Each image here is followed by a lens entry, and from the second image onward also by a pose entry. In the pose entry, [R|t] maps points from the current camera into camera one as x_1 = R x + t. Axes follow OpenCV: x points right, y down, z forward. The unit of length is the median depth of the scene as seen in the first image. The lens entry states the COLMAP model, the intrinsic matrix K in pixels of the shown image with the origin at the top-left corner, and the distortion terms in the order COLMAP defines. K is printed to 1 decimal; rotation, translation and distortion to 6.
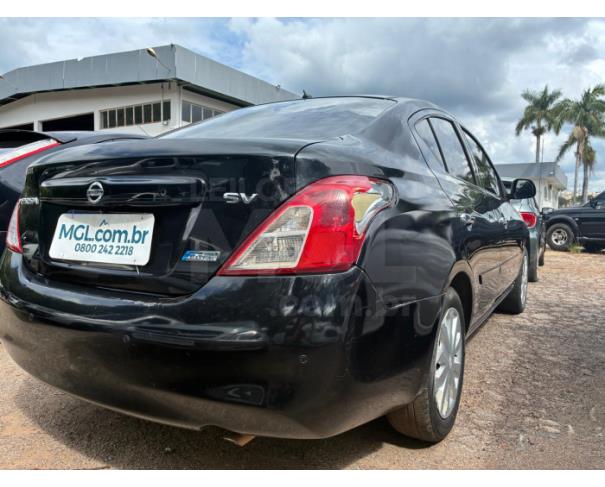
lens RADIAL K [[463.3, 0, 304.4], [0, 463.3, 234.5], [0, 0, 1]] dist [0.075024, -0.104333]
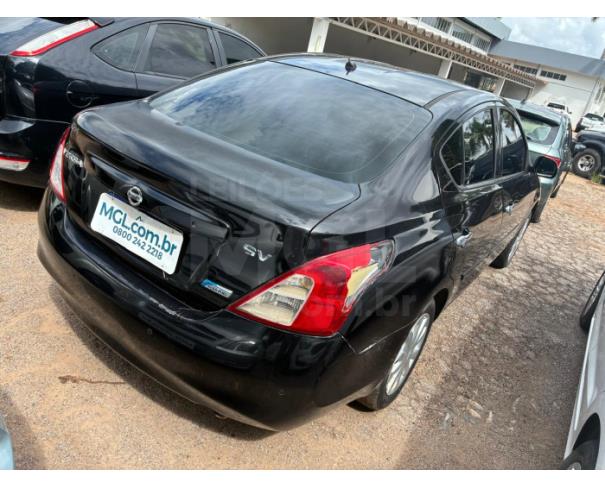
lens RADIAL K [[463.3, 0, 304.4], [0, 463.3, 234.5], [0, 0, 1]] dist [0.075024, -0.104333]
pose [[0.975915, 0.217998, 0.008154, -0.028499], [-0.208797, 0.922594, 0.324382, -0.361810], [0.063192, -0.318271, 0.945891, -0.056969]]
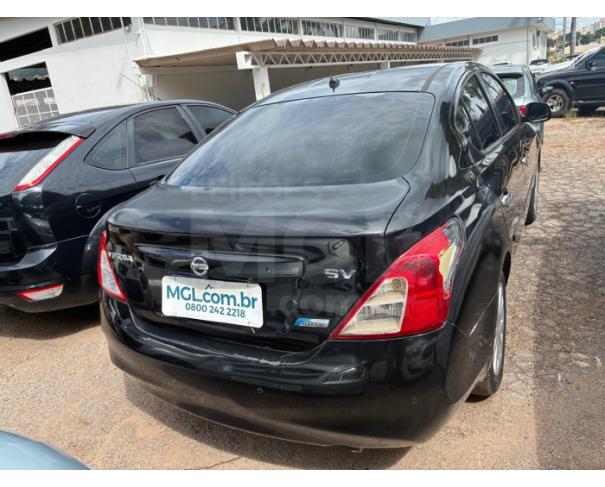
lens RADIAL K [[462.5, 0, 297.6], [0, 462.5, 236.8], [0, 0, 1]] dist [0.077089, -0.105945]
pose [[0.990115, -0.139976, -0.008932, -0.151291], [0.137762, 0.958535, 0.249465, -0.322940], [-0.026357, -0.248229, 0.968343, -0.063919]]
